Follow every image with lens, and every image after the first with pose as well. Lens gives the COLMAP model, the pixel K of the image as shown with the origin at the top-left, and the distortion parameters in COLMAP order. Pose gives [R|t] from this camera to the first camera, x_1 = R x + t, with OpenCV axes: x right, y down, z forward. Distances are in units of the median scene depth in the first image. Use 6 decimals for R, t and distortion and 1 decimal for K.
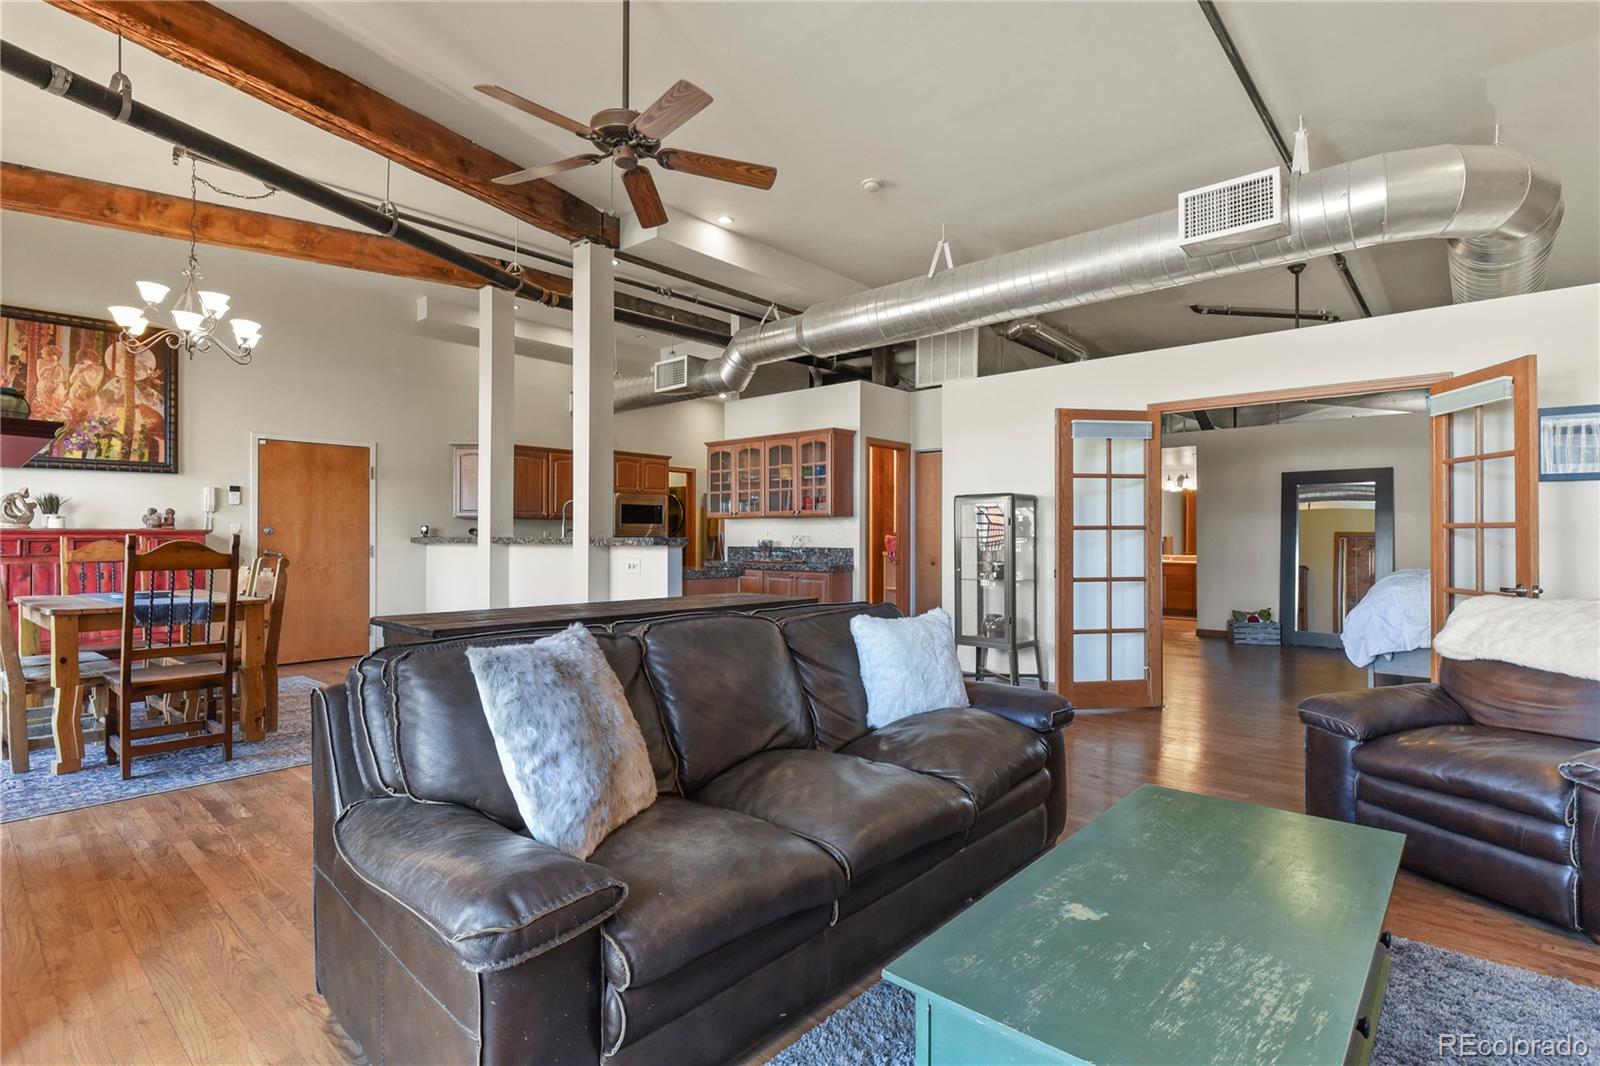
lens RADIAL K [[773.8, 0, 810.2], [0, 773.8, 529.5], [0, 0, 1]] dist [-0.001685, -0.005449]
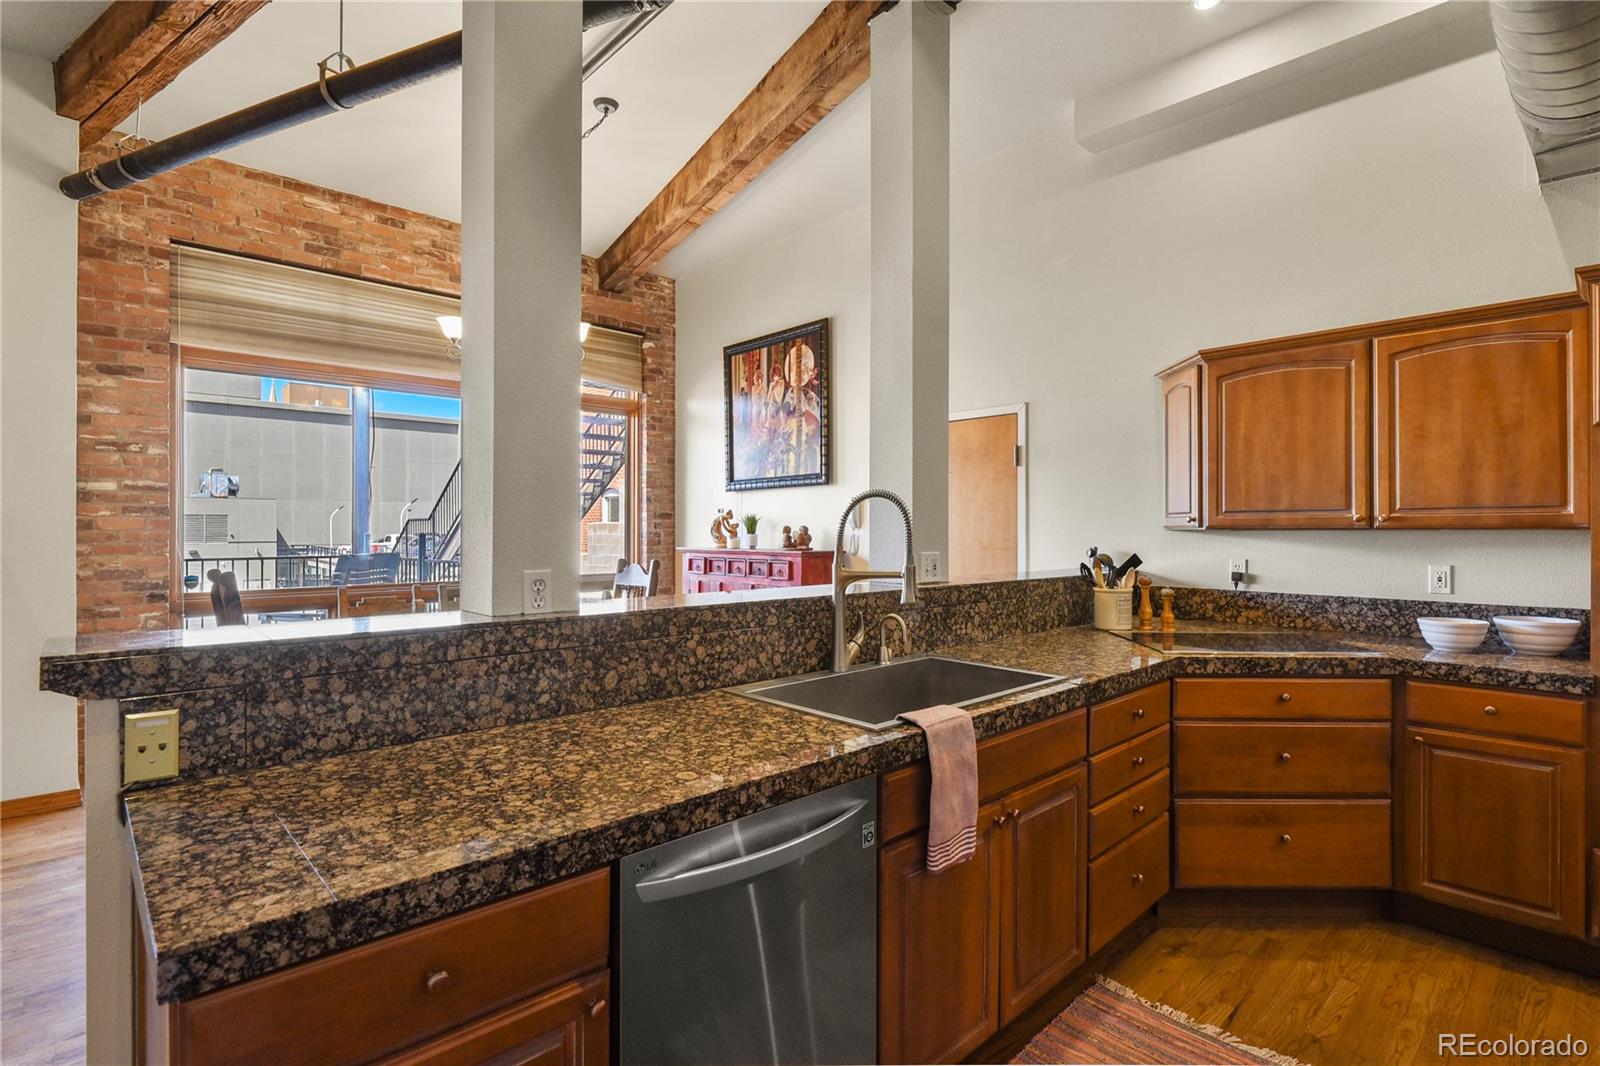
lens RADIAL K [[773.8, 0, 808.1], [0, 773.8, 528.8], [0, 0, 1]] dist [-0.001685, -0.005449]
pose [[-0.088436, -0.002528, -0.996079, 0.038045], [0.008300, 0.999960, -0.003275, -0.021386], [0.996047, -0.008557, -0.088412, 1.096753]]
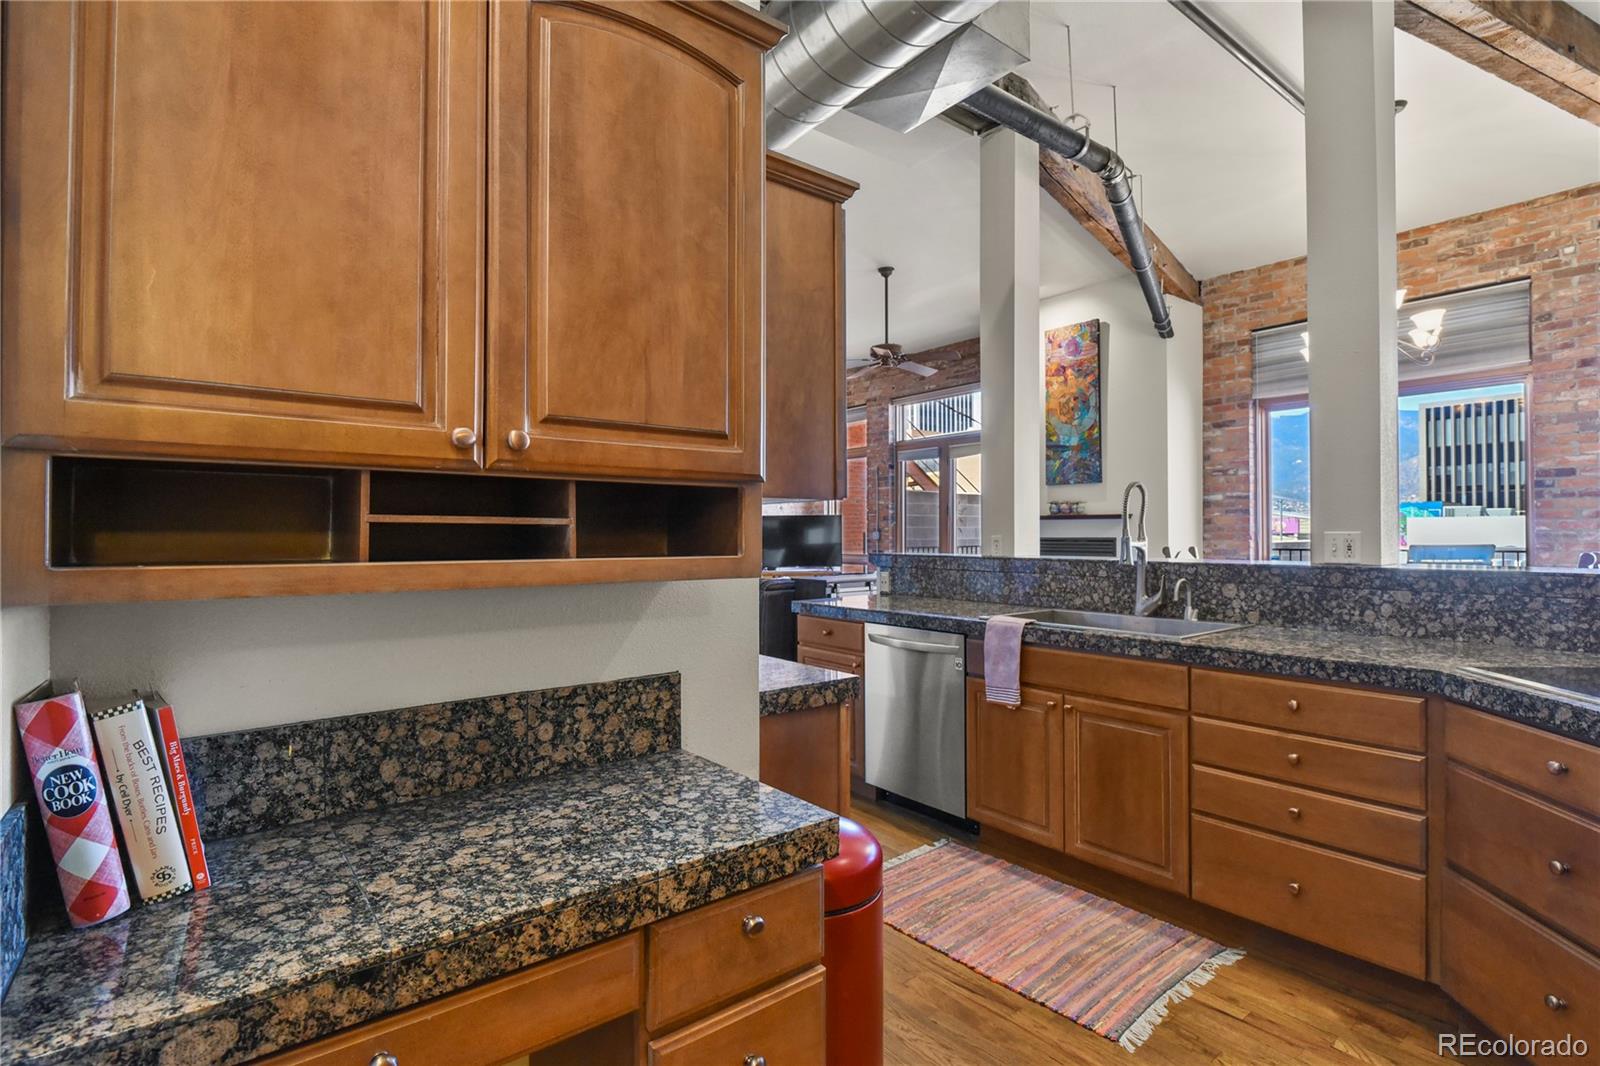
lens RADIAL K [[773.8, 0, 810.6], [0, 773.8, 529.2], [0, 0, 1]] dist [-0.001685, -0.005449]
pose [[-0.983978, 0.001725, 0.178280, -0.217453], [-0.001181, 0.999868, -0.016193, -0.001834], [-0.178285, -0.016144, -0.983846, 1.626464]]
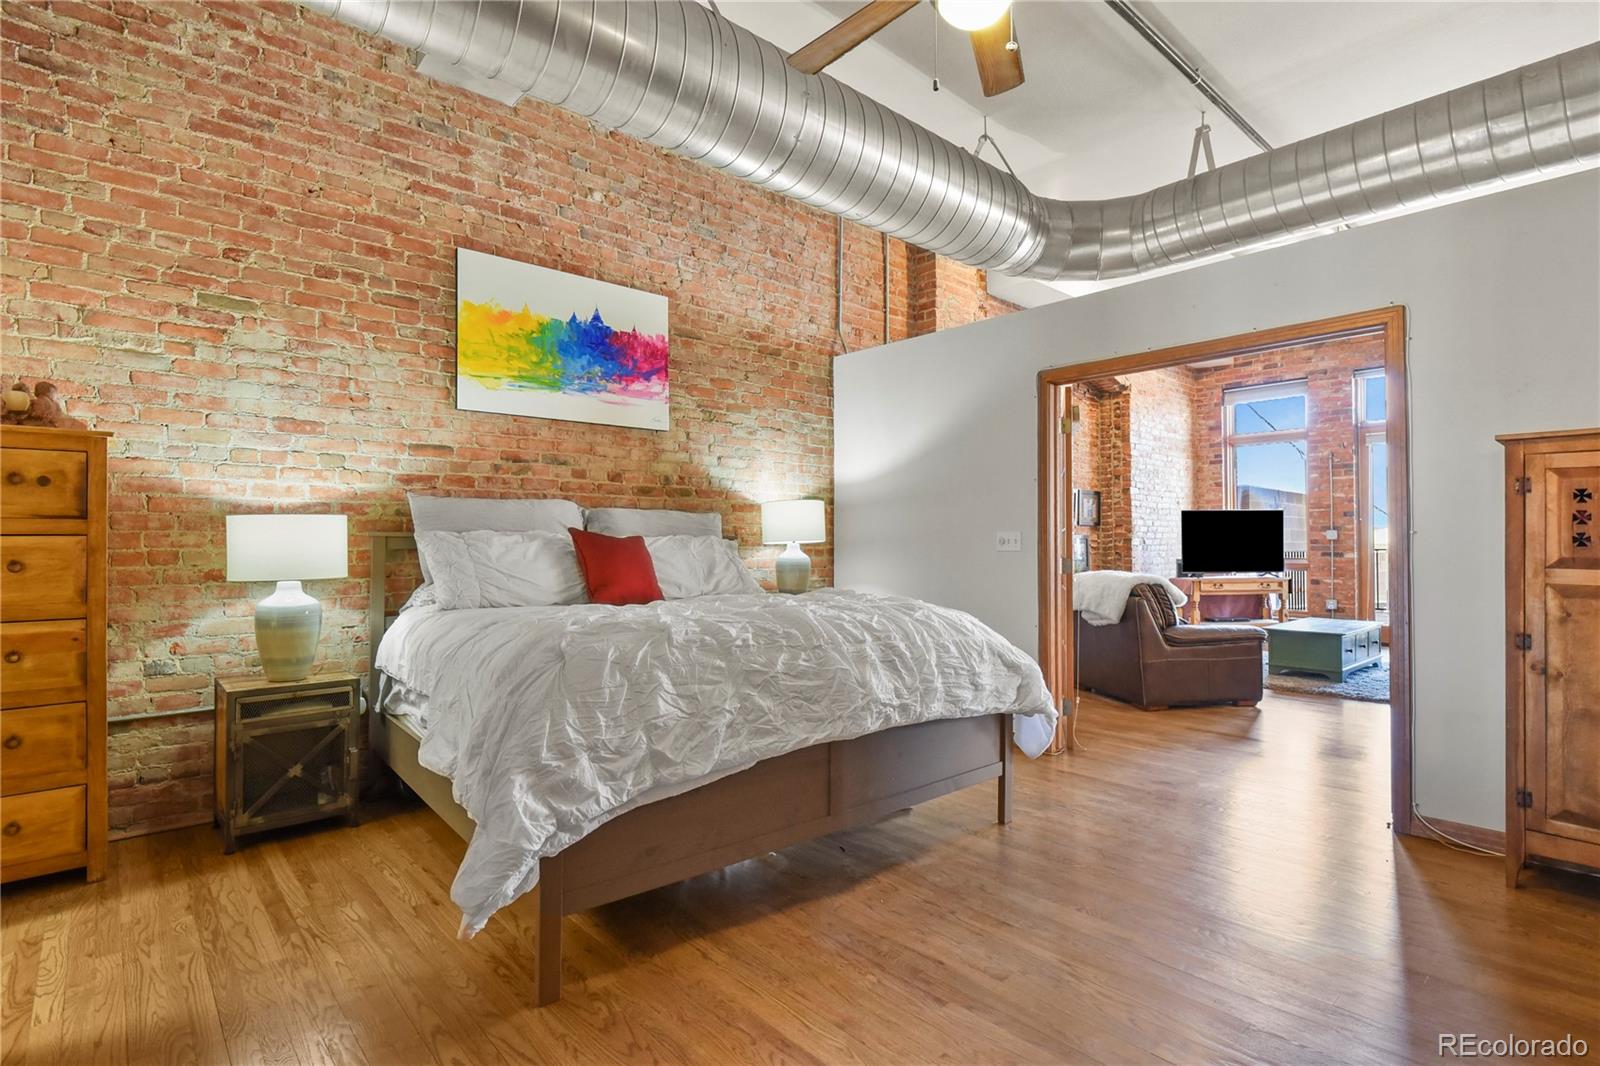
lens RADIAL K [[773.8, 0, 812.1], [0, 773.8, 528.8], [0, 0, 1]] dist [-0.001685, -0.005449]
pose [[-0.992681, 0.001112, 0.120760, 0.722373], [-0.002594, 0.999531, -0.030527, 0.019639], [-0.120738, -0.030617, -0.992212, 1.445988]]
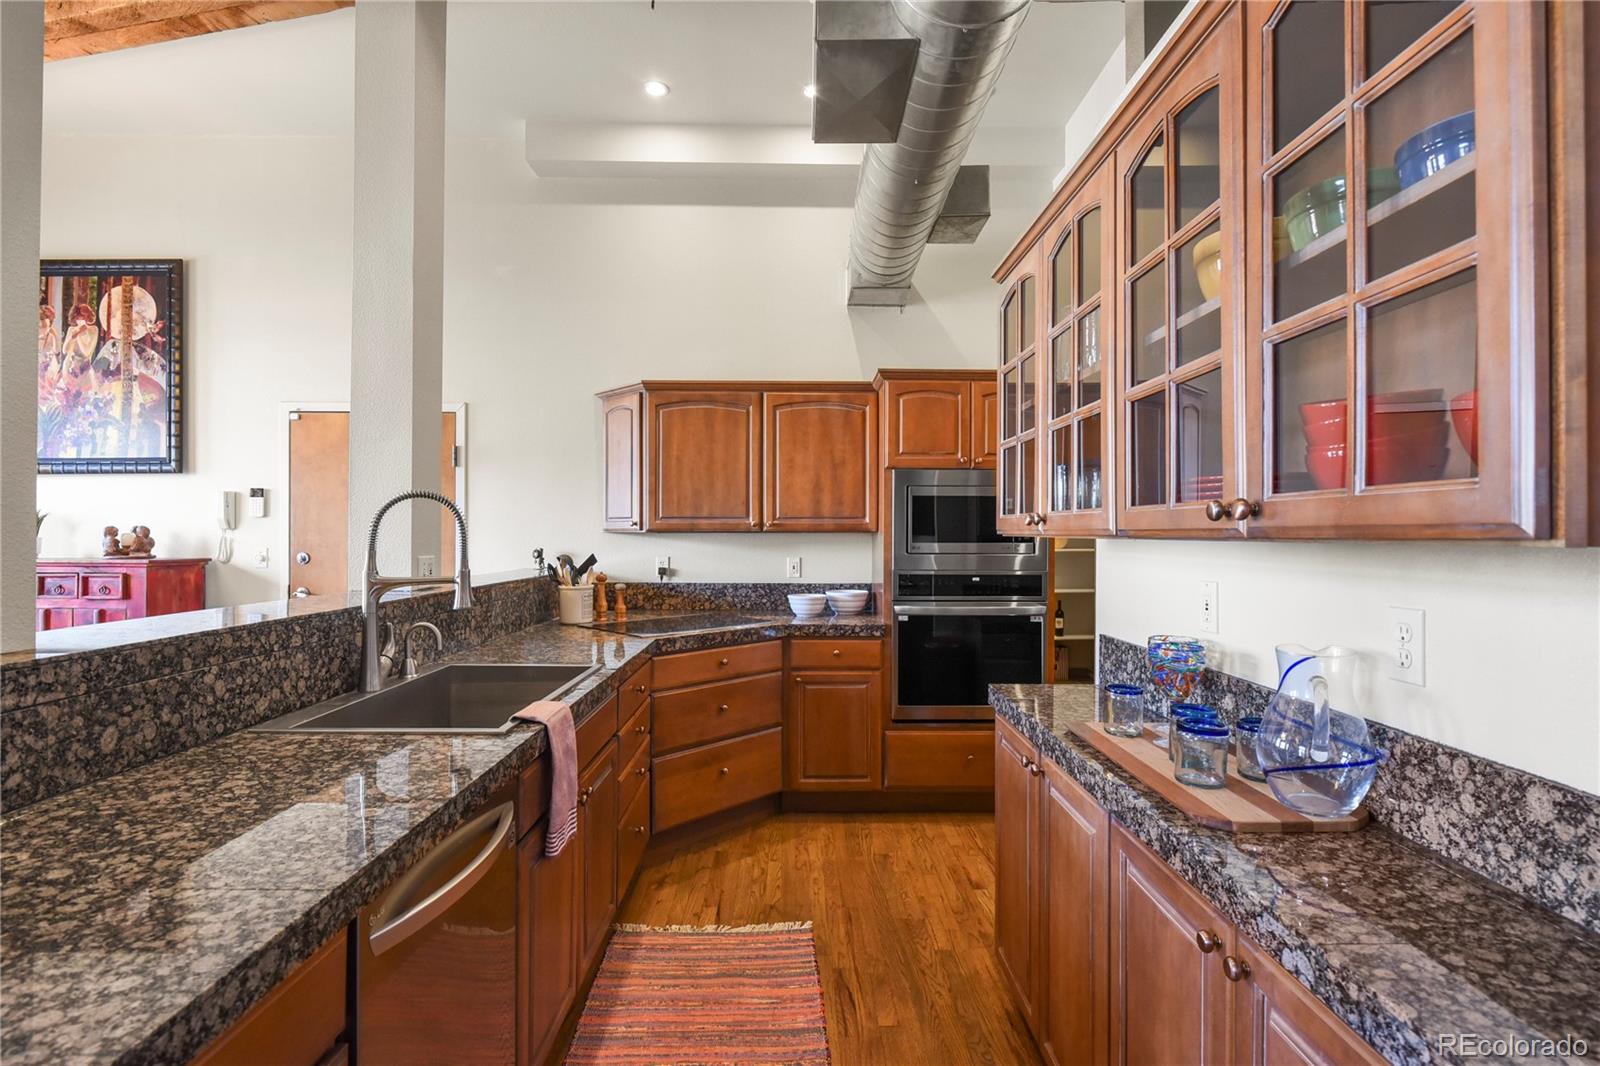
lens RADIAL K [[773.8, 0, 810.2], [0, 773.8, 529.2], [0, 0, 1]] dist [-0.001685, -0.005449]
pose [[0.674027, -0.002234, -0.738703, 0.040007], [0.004859, 0.999987, 0.001410, -0.023118], [0.738691, -0.004540, 0.674029, 0.991433]]
